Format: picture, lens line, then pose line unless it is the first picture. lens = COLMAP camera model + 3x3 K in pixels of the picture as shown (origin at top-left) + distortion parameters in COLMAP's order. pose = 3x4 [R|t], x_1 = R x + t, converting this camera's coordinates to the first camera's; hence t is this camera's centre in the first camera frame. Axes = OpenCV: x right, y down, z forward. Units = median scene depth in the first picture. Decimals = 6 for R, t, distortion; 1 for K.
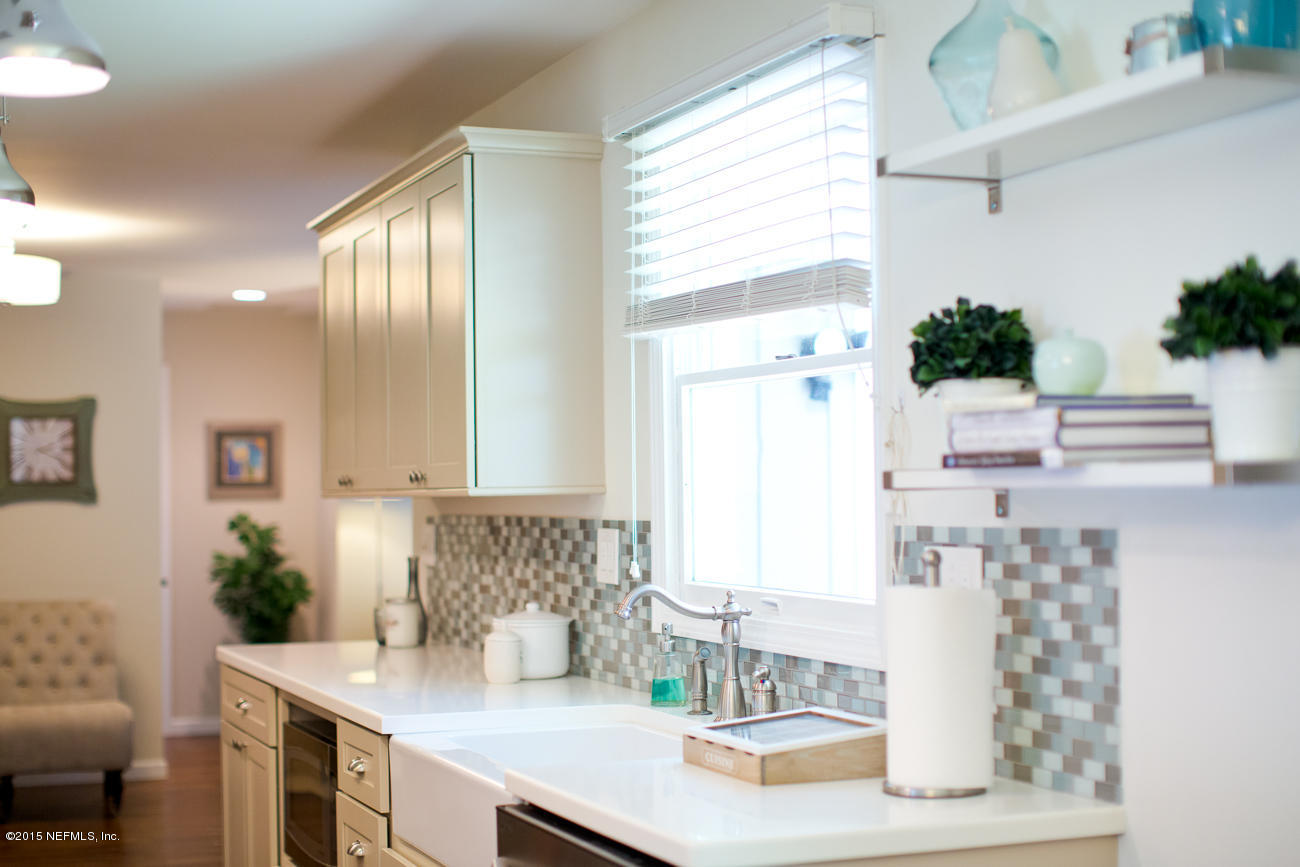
lens RADIAL K [[1951.4, 0, 644.5], [0, 1951.4, 430.0], [0, 0, 1]] dist [-0.129952, 0.000000]
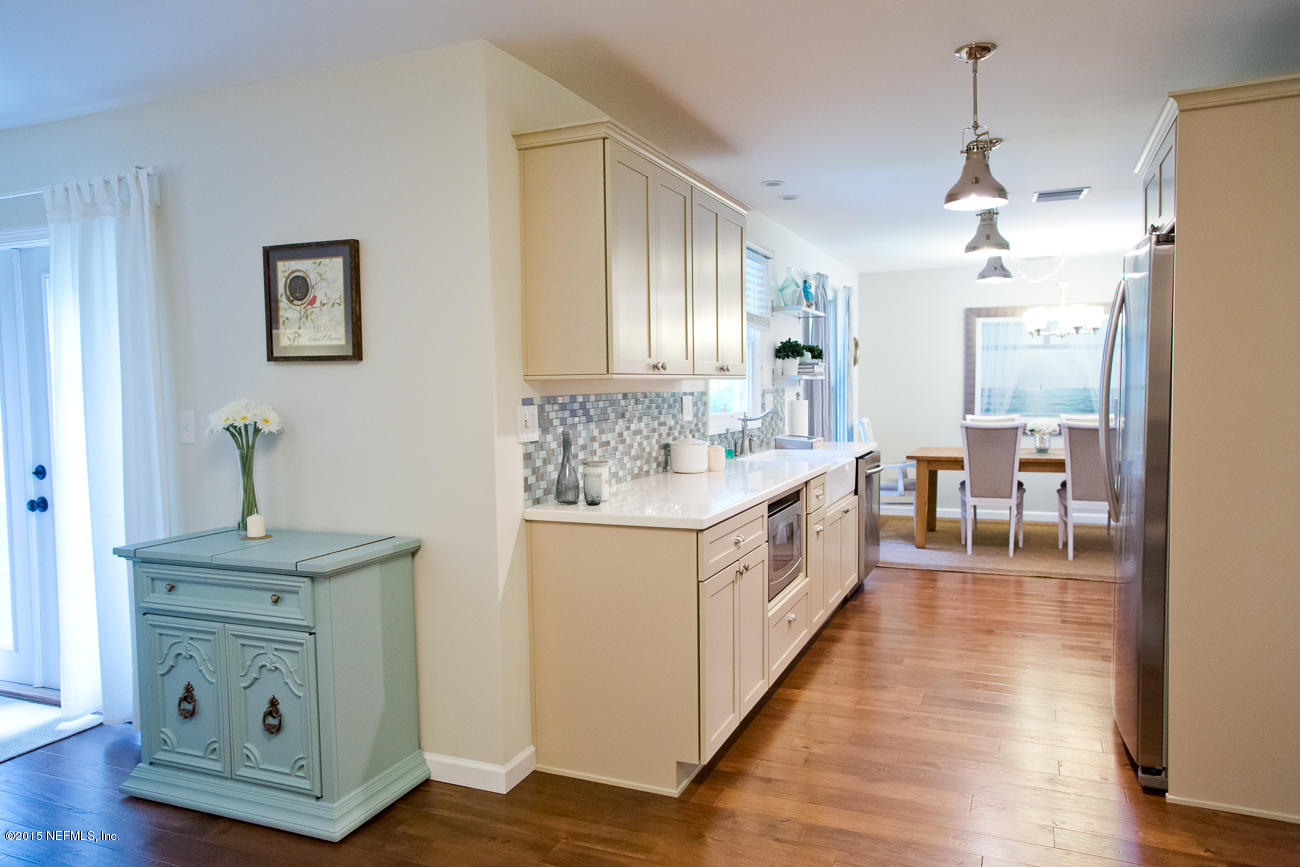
lens RADIAL K [[888.1, 0, 655.0], [0, 888.1, 431.6], [0, 0, 1]] dist [-0.038528, 0.029168]
pose [[-0.713602, -0.022723, 0.700183, -0.689543], [-0.007600, 0.999666, 0.024696, 0.066397], [-0.700511, 0.012302, -0.713536, 1.734271]]
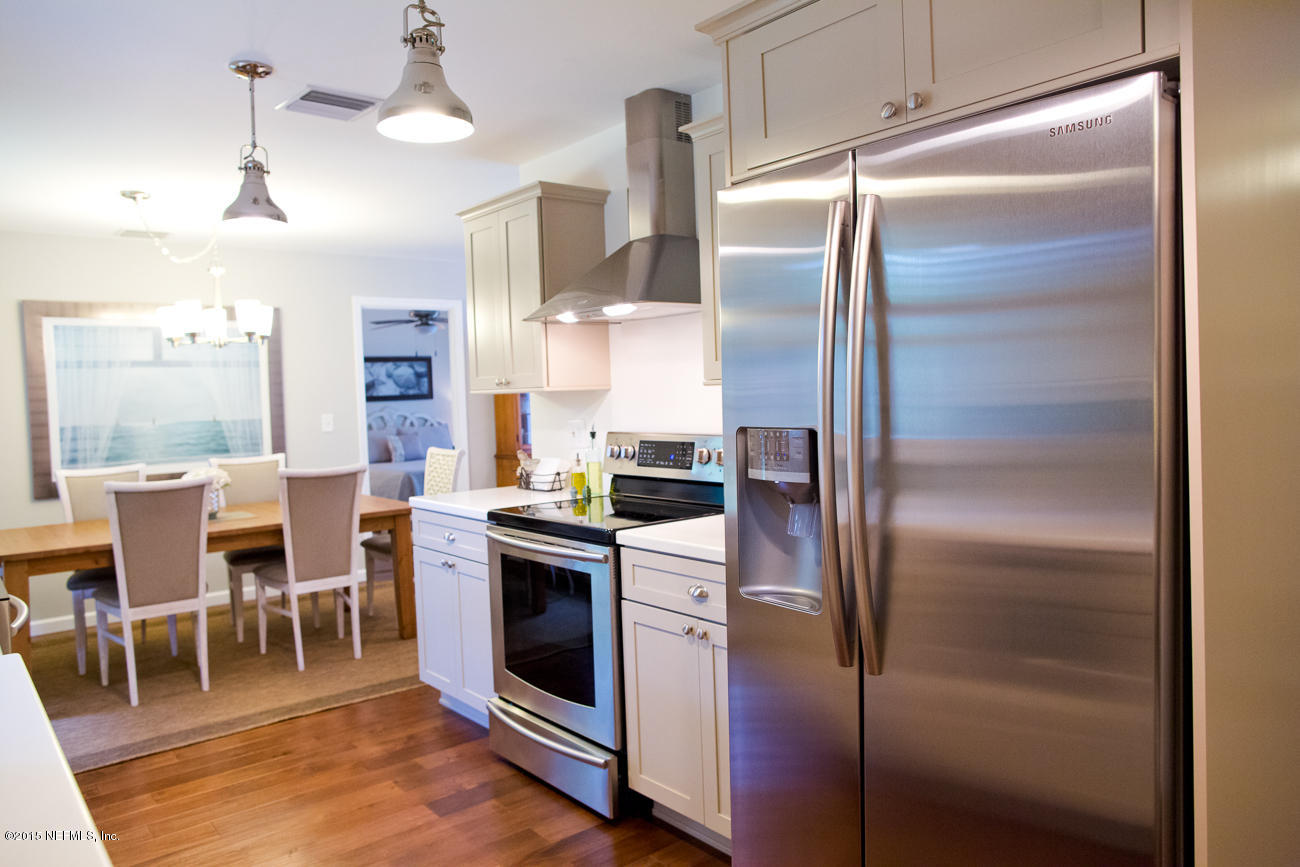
lens RADIAL K [[888.1, 0, 648.6], [0, 888.1, 441.9], [0, 0, 1]] dist [-0.038528, 0.029168]
pose [[-0.950778, 0.064266, -0.303136, -0.264599], [0.058063, 0.997879, 0.029440, 0.046534], [0.304385, 0.010390, -0.952492, 1.293070]]
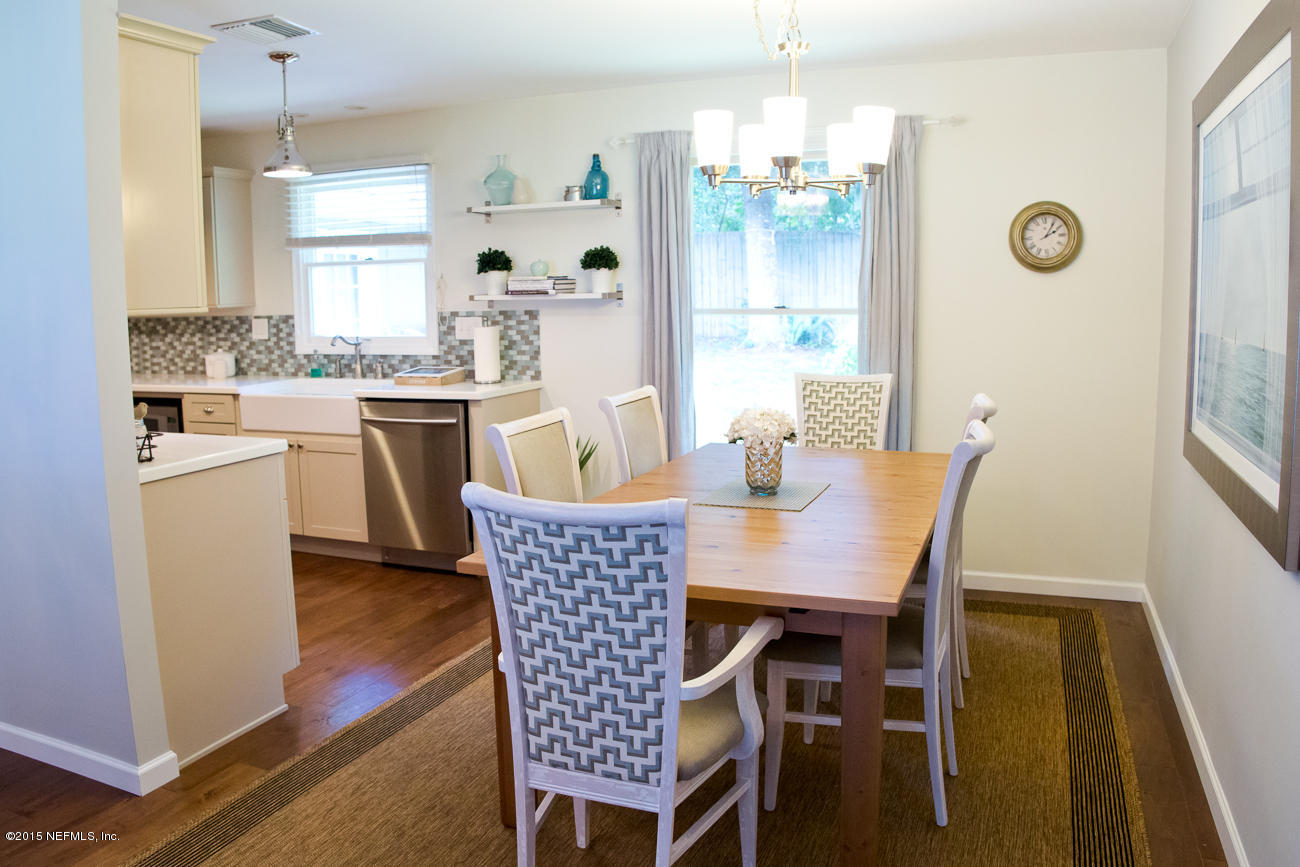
lens RADIAL K [[1004.0, 0, 634.1], [0, 1004.0, 409.8], [0, 0, 1]] dist [-0.154726, 0.020030]
pose [[0.695688, -0.087478, 0.712998, -0.638497], [-0.012393, 0.990948, 0.133672, -0.012798], [-0.718237, -0.101830, 0.688306, -0.323517]]
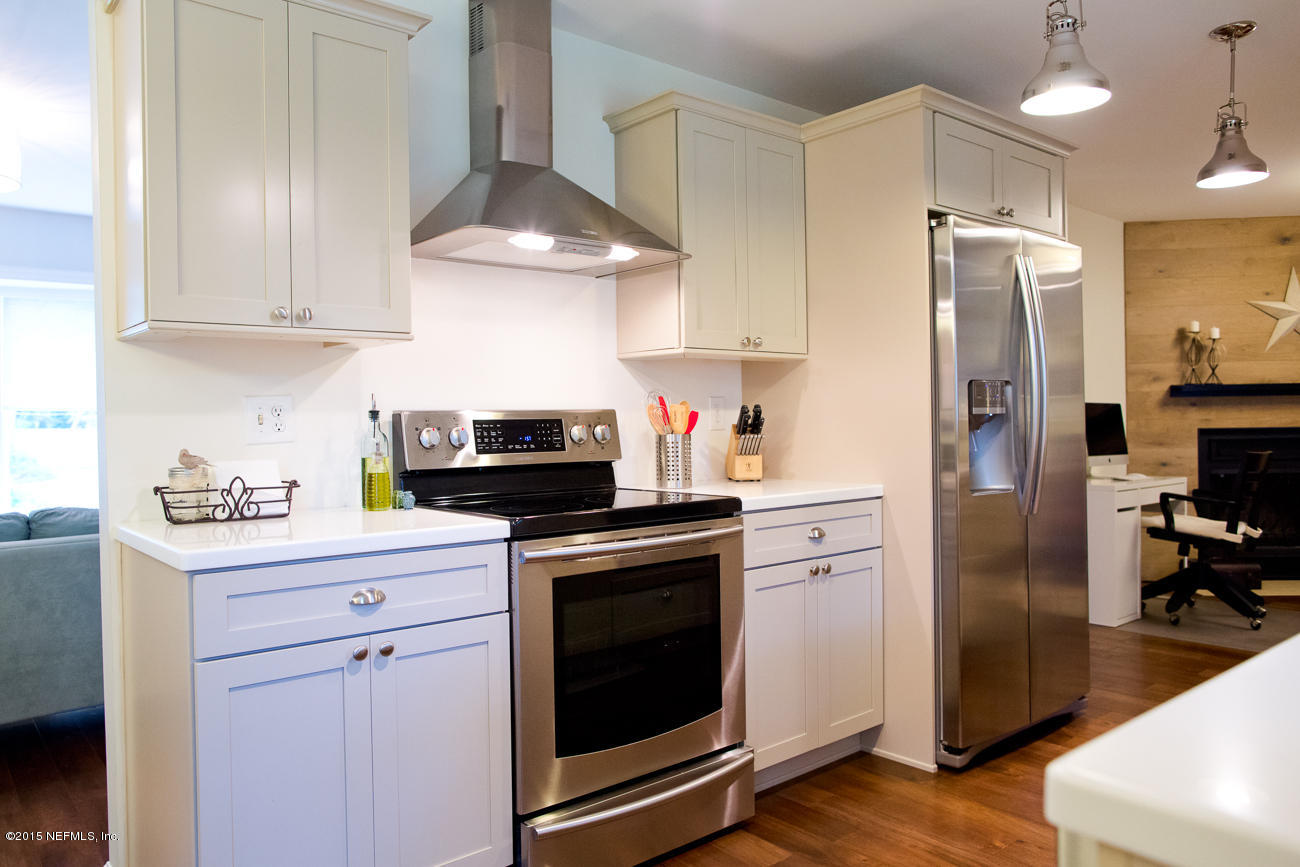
lens RADIAL K [[888.1, 0, 629.7], [0, 888.1, 425.1], [0, 0, 1]] dist [-0.038528, 0.029168]
pose [[0.293047, 0.015935, -0.955965, 0.098456], [0.041578, 0.998703, 0.029393, 0.057975], [0.955194, -0.048360, 0.292004, 0.474806]]
